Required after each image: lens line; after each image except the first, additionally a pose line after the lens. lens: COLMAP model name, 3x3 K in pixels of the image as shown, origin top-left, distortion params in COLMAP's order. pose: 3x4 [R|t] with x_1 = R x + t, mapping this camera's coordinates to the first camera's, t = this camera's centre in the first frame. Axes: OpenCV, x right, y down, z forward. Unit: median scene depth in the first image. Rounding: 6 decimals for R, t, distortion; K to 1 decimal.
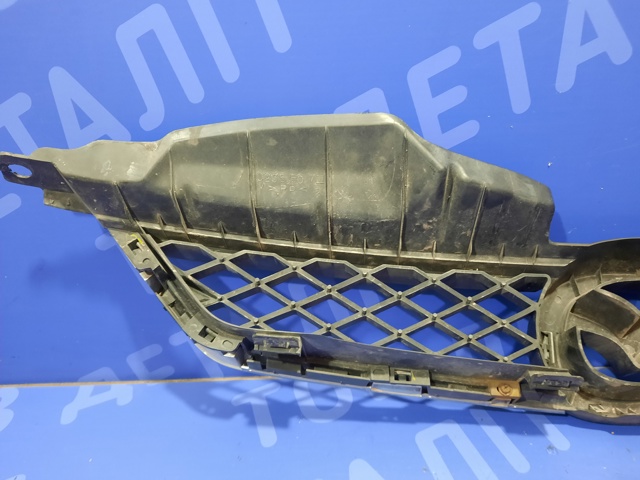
lens RADIAL K [[468.2, 0, 315.9], [0, 468.2, 238.6], [0, 0, 1]] dist [0.021919, -0.036217]
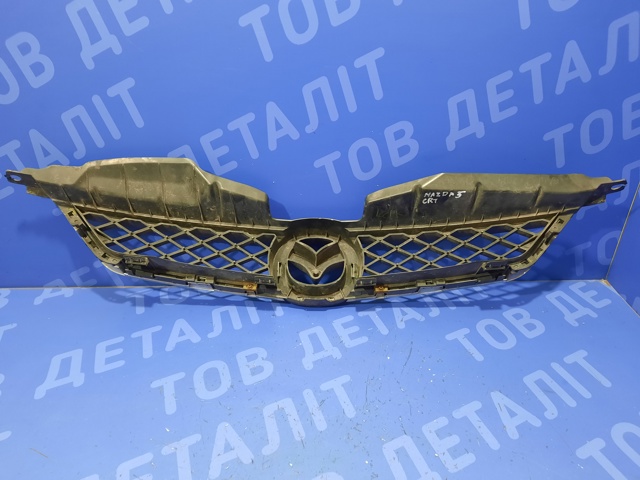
lens RADIAL K [[468.2, 0, 322.9], [0, 468.2, 240.9], [0, 0, 1]] dist [0.021919, -0.036217]
pose [[0.997326, 0.028118, 0.067461, 0.600993], [-0.031794, 0.998032, 0.054052, -0.014380], [-0.065809, -0.056052, 0.996257, -1.179000]]
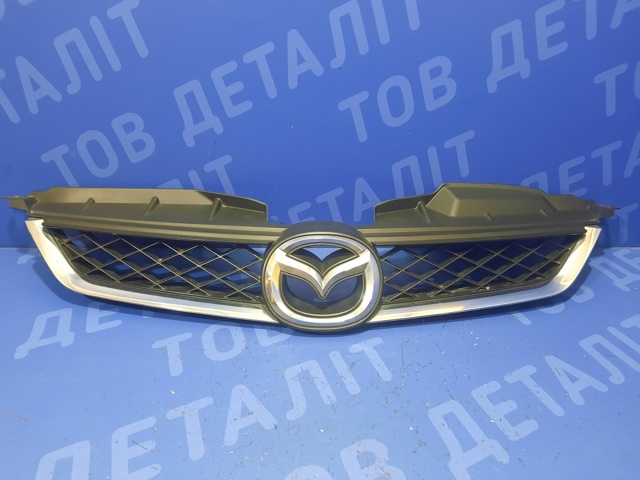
lens RADIAL K [[468.2, 0, 323.3], [0, 468.2, 243.9], [0, 0, 1]] dist [0.021919, -0.036217]
pose [[0.995471, 0.041229, 0.085660, 0.492749], [-0.044455, 0.998359, 0.036096, 0.247299], [-0.084031, -0.039740, 0.995670, -0.941973]]
